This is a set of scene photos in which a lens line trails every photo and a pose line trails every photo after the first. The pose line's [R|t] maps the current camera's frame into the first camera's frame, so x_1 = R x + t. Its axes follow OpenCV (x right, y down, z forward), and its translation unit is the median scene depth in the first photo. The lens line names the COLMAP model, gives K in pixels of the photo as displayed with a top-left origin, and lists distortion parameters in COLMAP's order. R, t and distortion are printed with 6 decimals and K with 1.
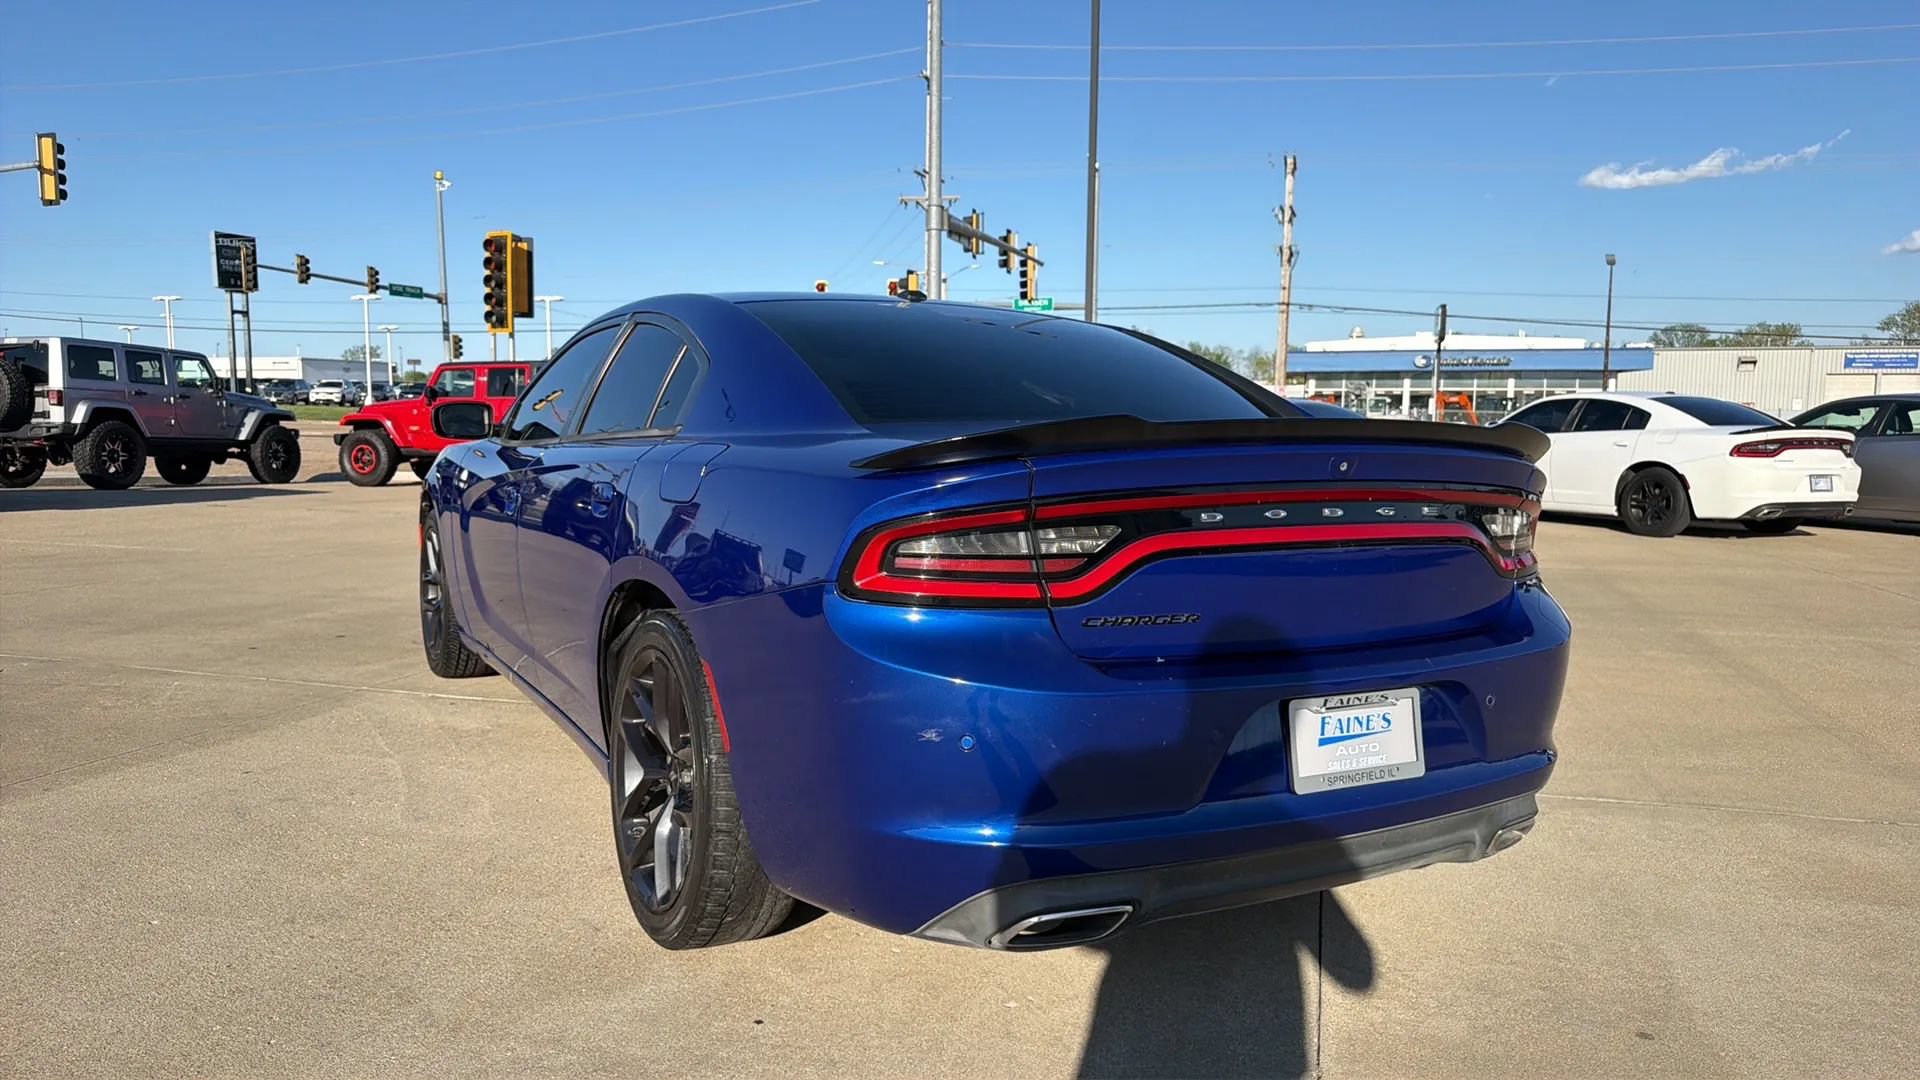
lens RADIAL K [[1309.3, 0, 939.2], [0, 1309.3, 547.5], [0, 0, 1]] dist [0.065667, -0.087223]
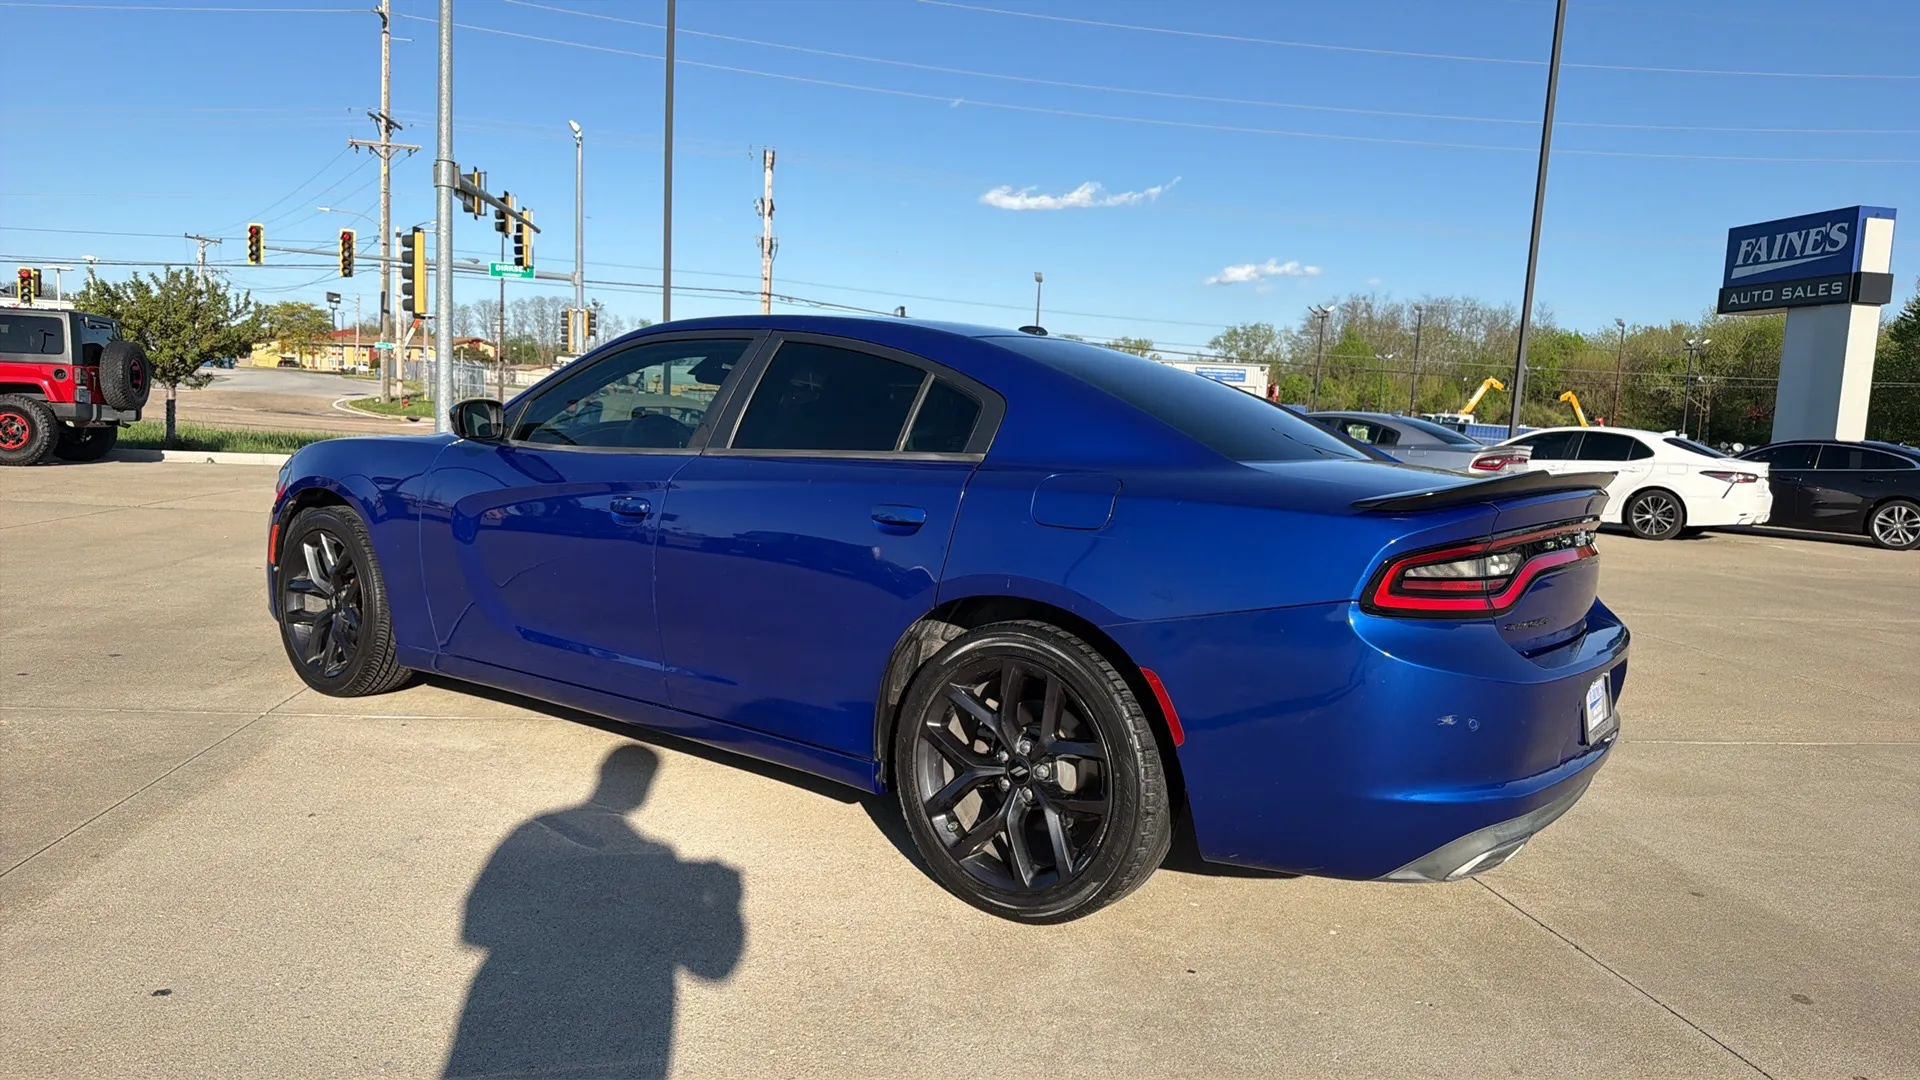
lens RADIAL K [[1314.9, 0, 937.0], [0, 1314.9, 539.3], [0, 0, 1]] dist [0.043502, -0.053783]
pose [[0.910756, -0.005323, 0.412911, -0.113915], [0.000983, 0.999942, 0.010722, -0.005468], [-0.412944, -0.009359, 0.910708, 0.003244]]
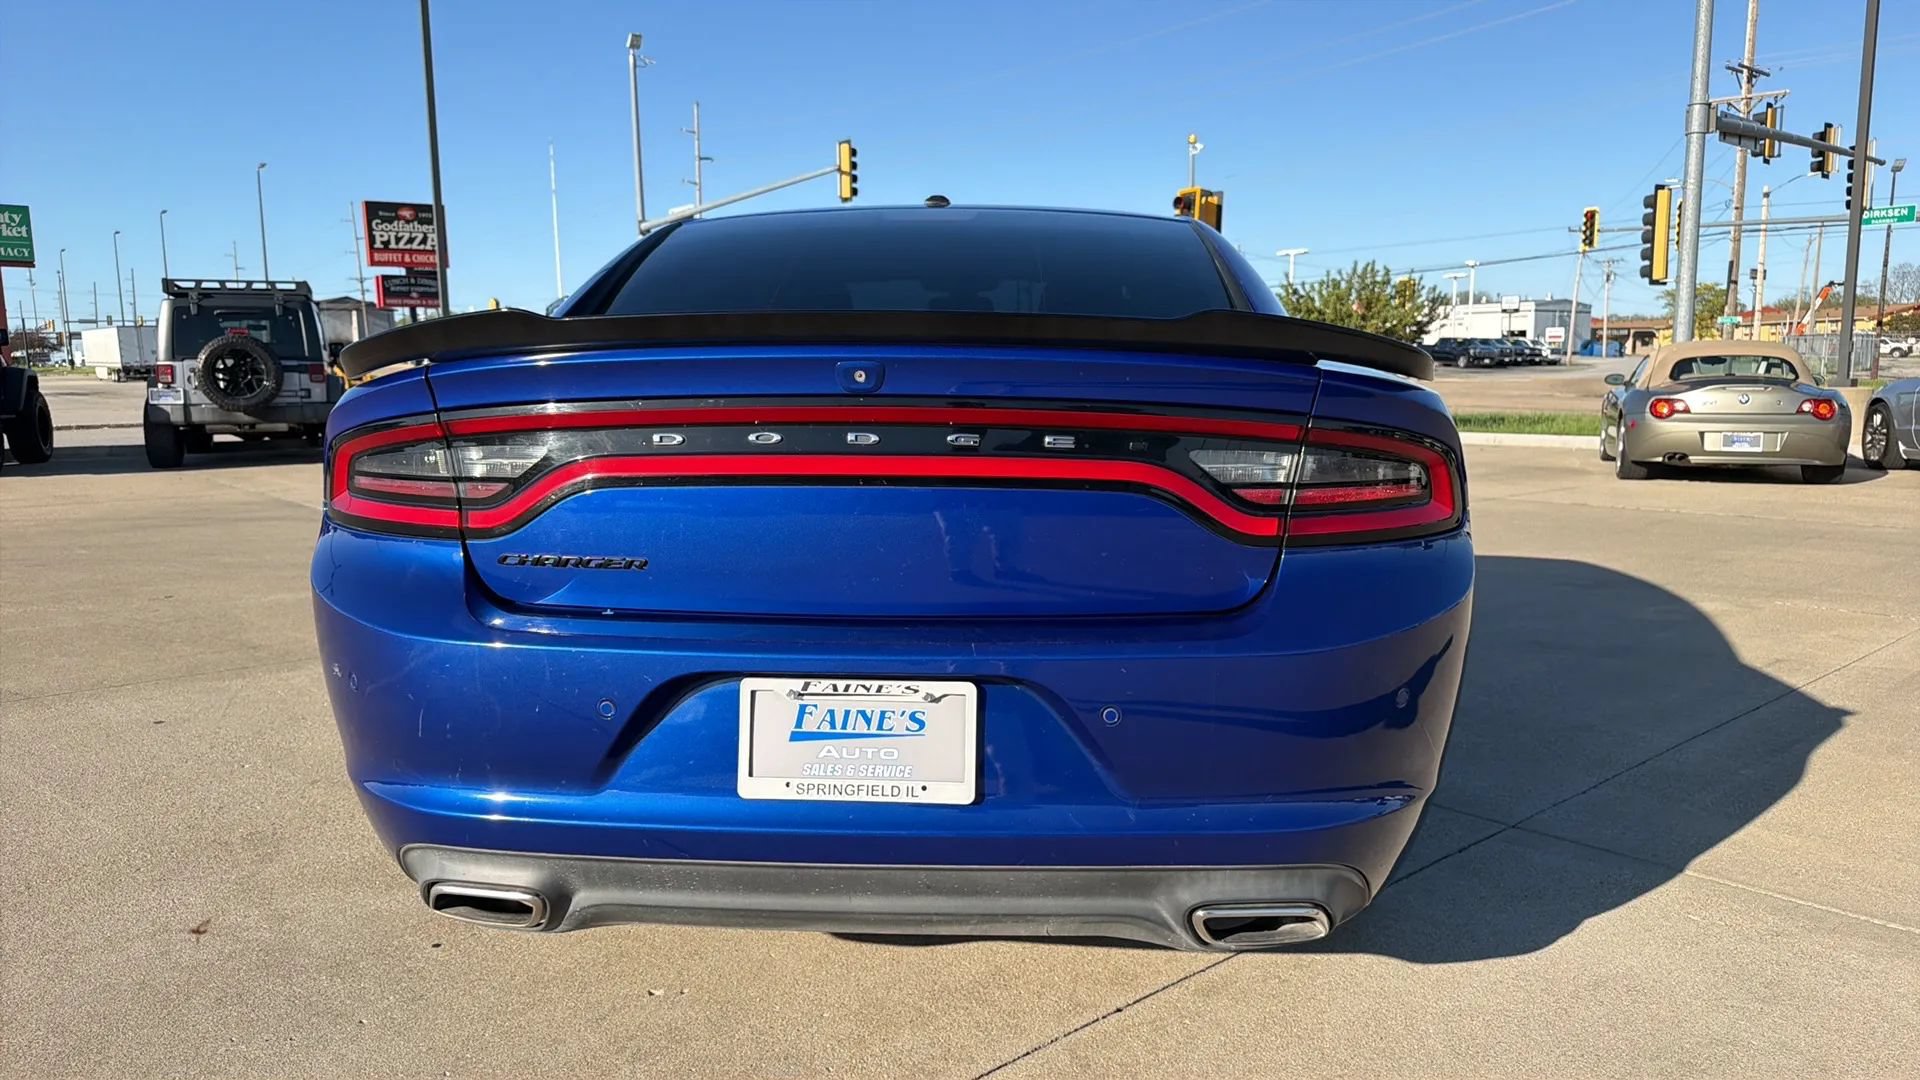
lens RADIAL K [[1317.7, 0, 942.8], [0, 1317.7, 545.7], [0, 0, 1]] dist [0.029988, -0.034804]
pose [[0.840143, 0.055271, -0.539542, 0.097304], [-0.038523, 0.998363, 0.042287, 0.000143], [0.540996, -0.014742, 0.840896, 0.050826]]
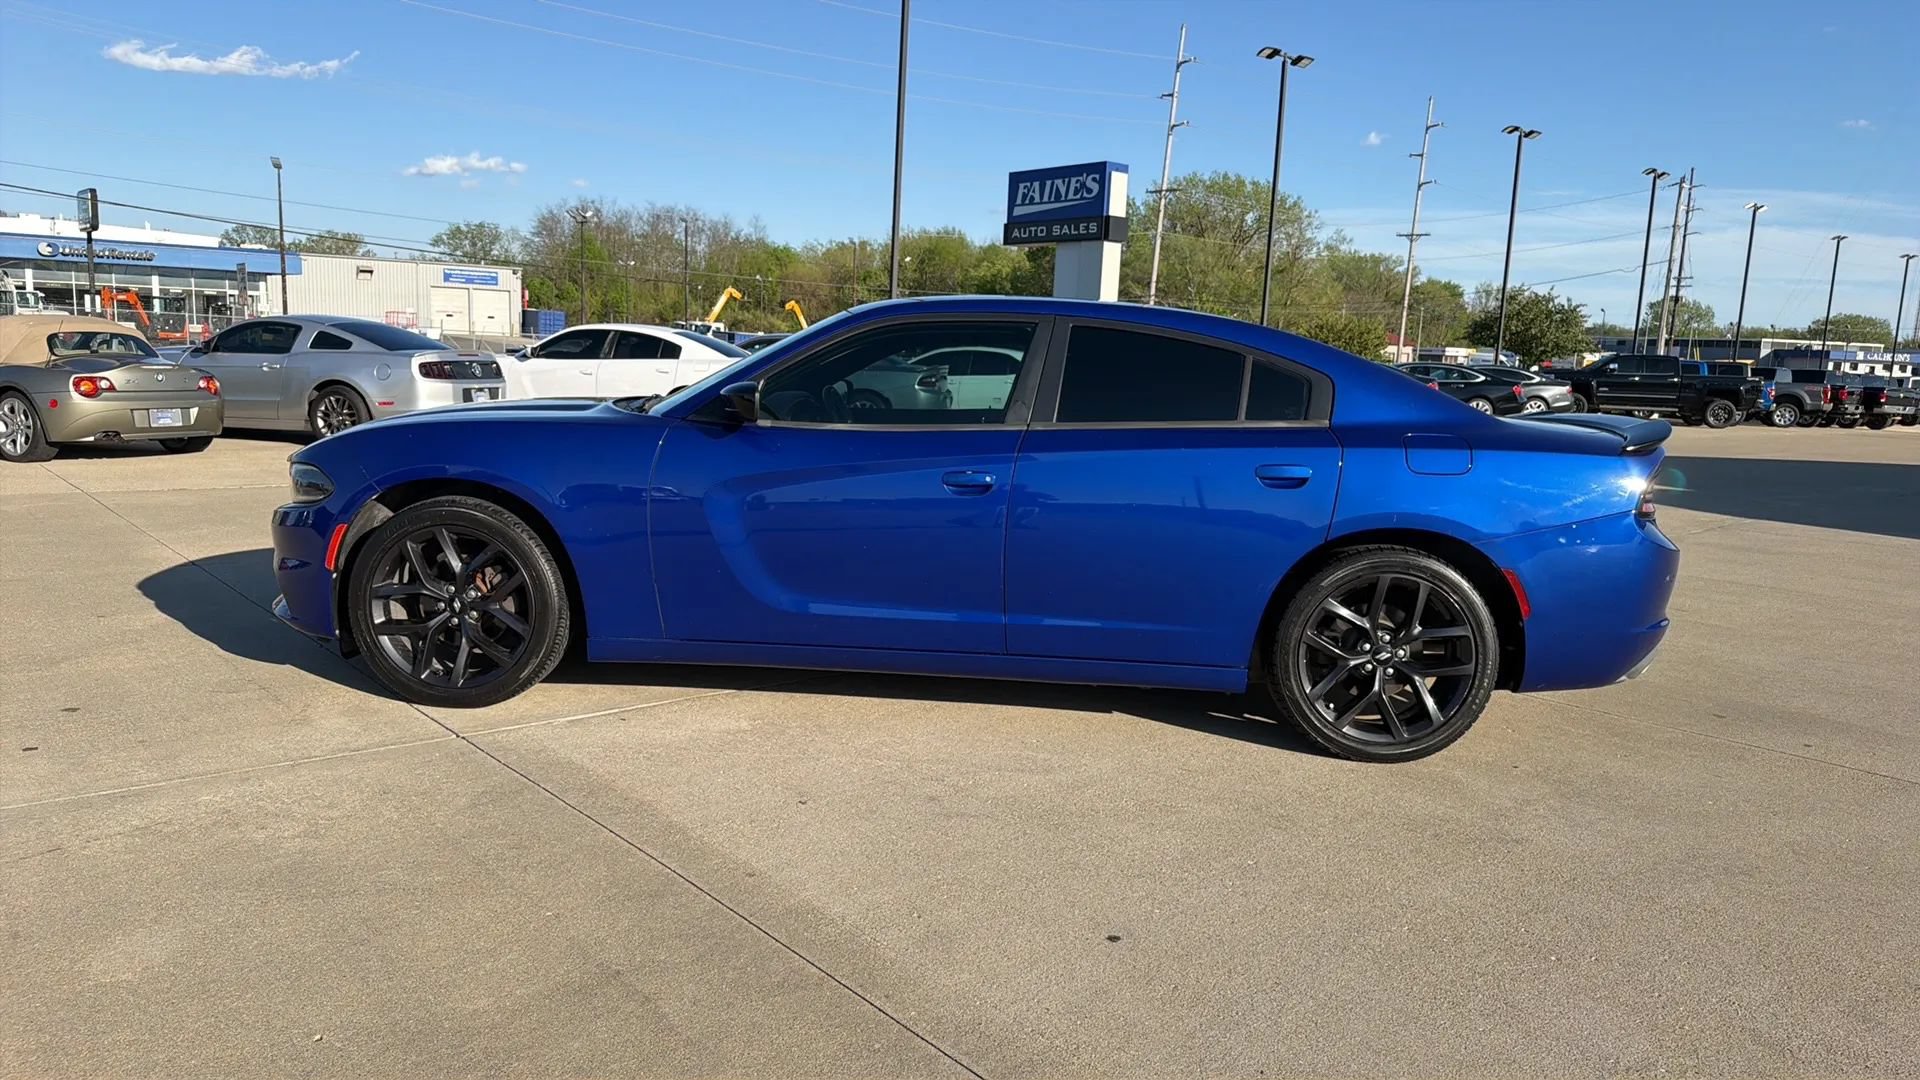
lens RADIAL K [[1305.8, 0, 950.1], [0, 1305.8, 549.7], [0, 0, 1]] dist [0.113852, -0.162013]
pose [[0.526251, -0.117740, 0.842138, -0.272169], [0.051758, 0.992966, 0.106484, -0.021179], [-0.848752, -0.012450, 0.528644, 0.098271]]
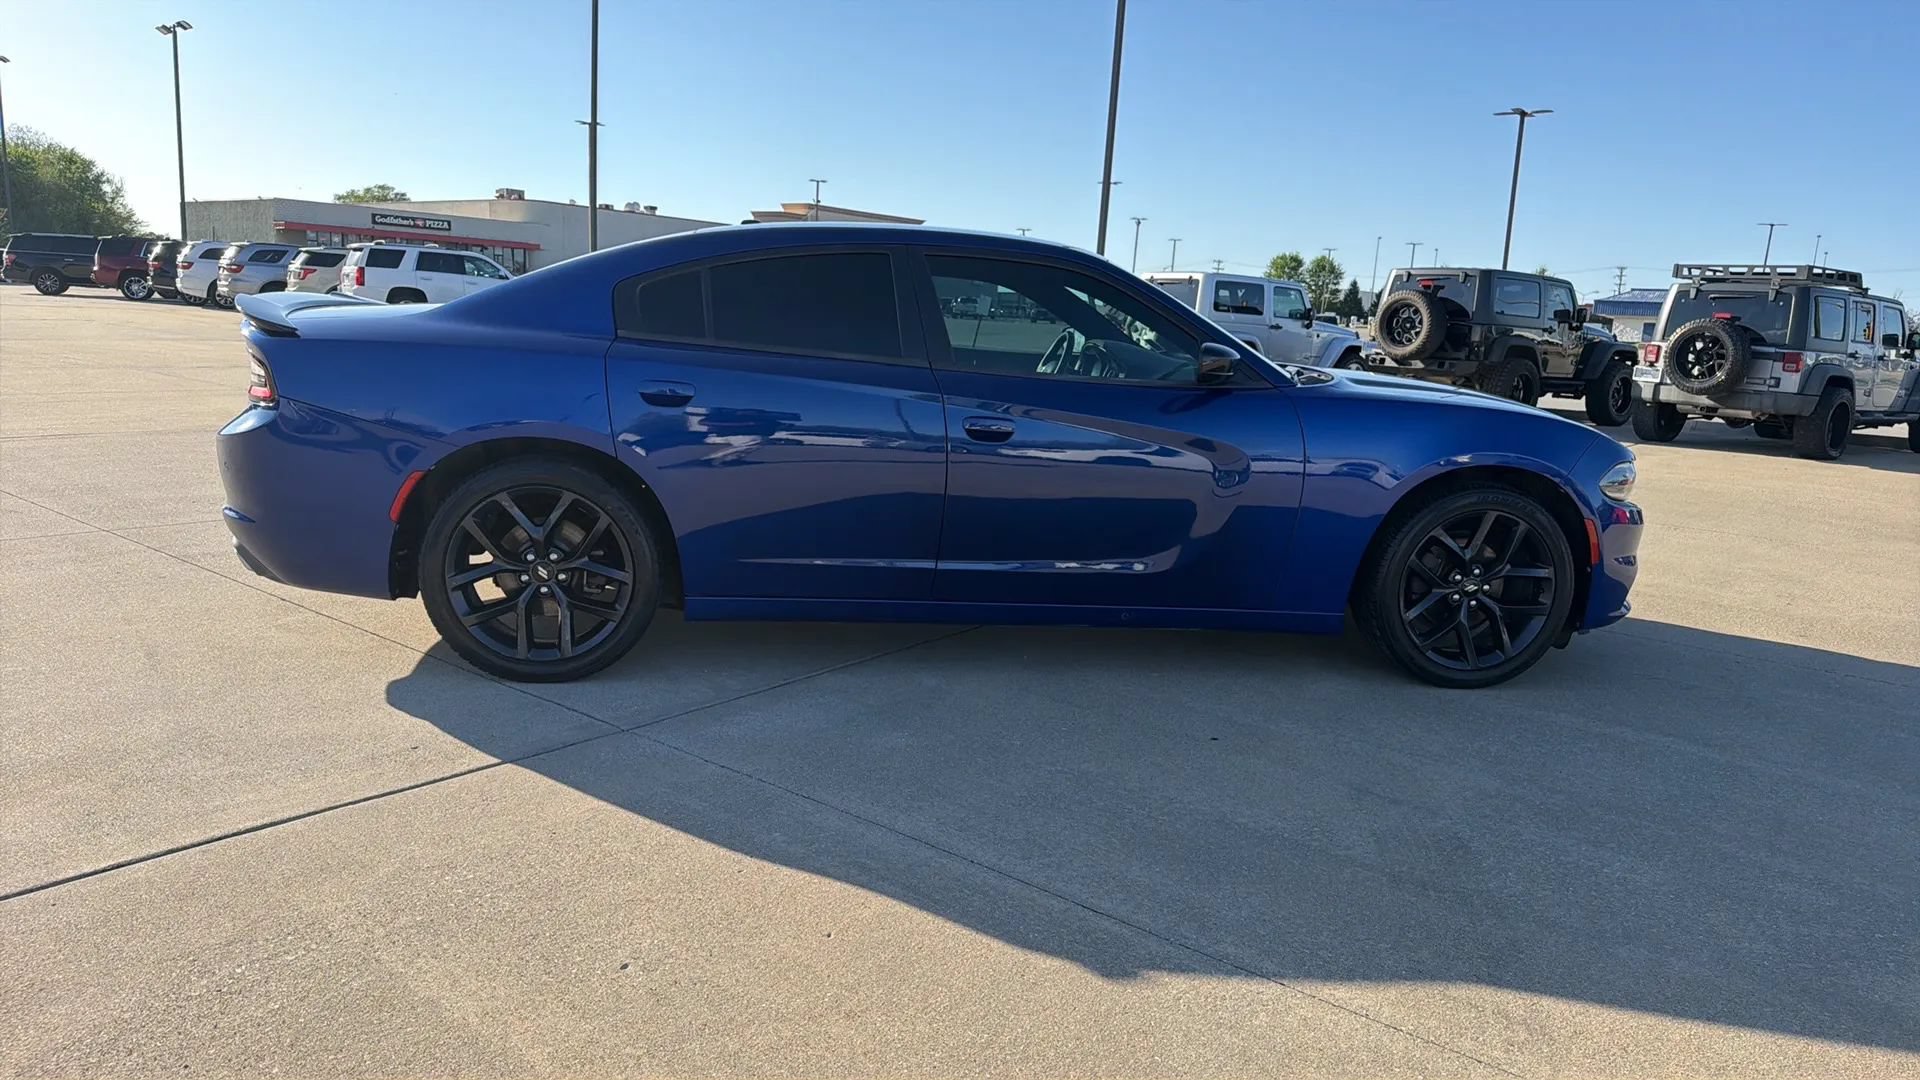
lens RADIAL K [[1308.3, 0, 925.5], [0, 1308.3, 549.0], [0, 0, 1]] dist [0.071170, -0.099455]
pose [[-0.389616, 0.140155, -0.910250, 0.234099], [-0.148099, 0.965956, 0.212124, -0.037578], [0.908992, 0.217454, -0.355595, 0.346006]]
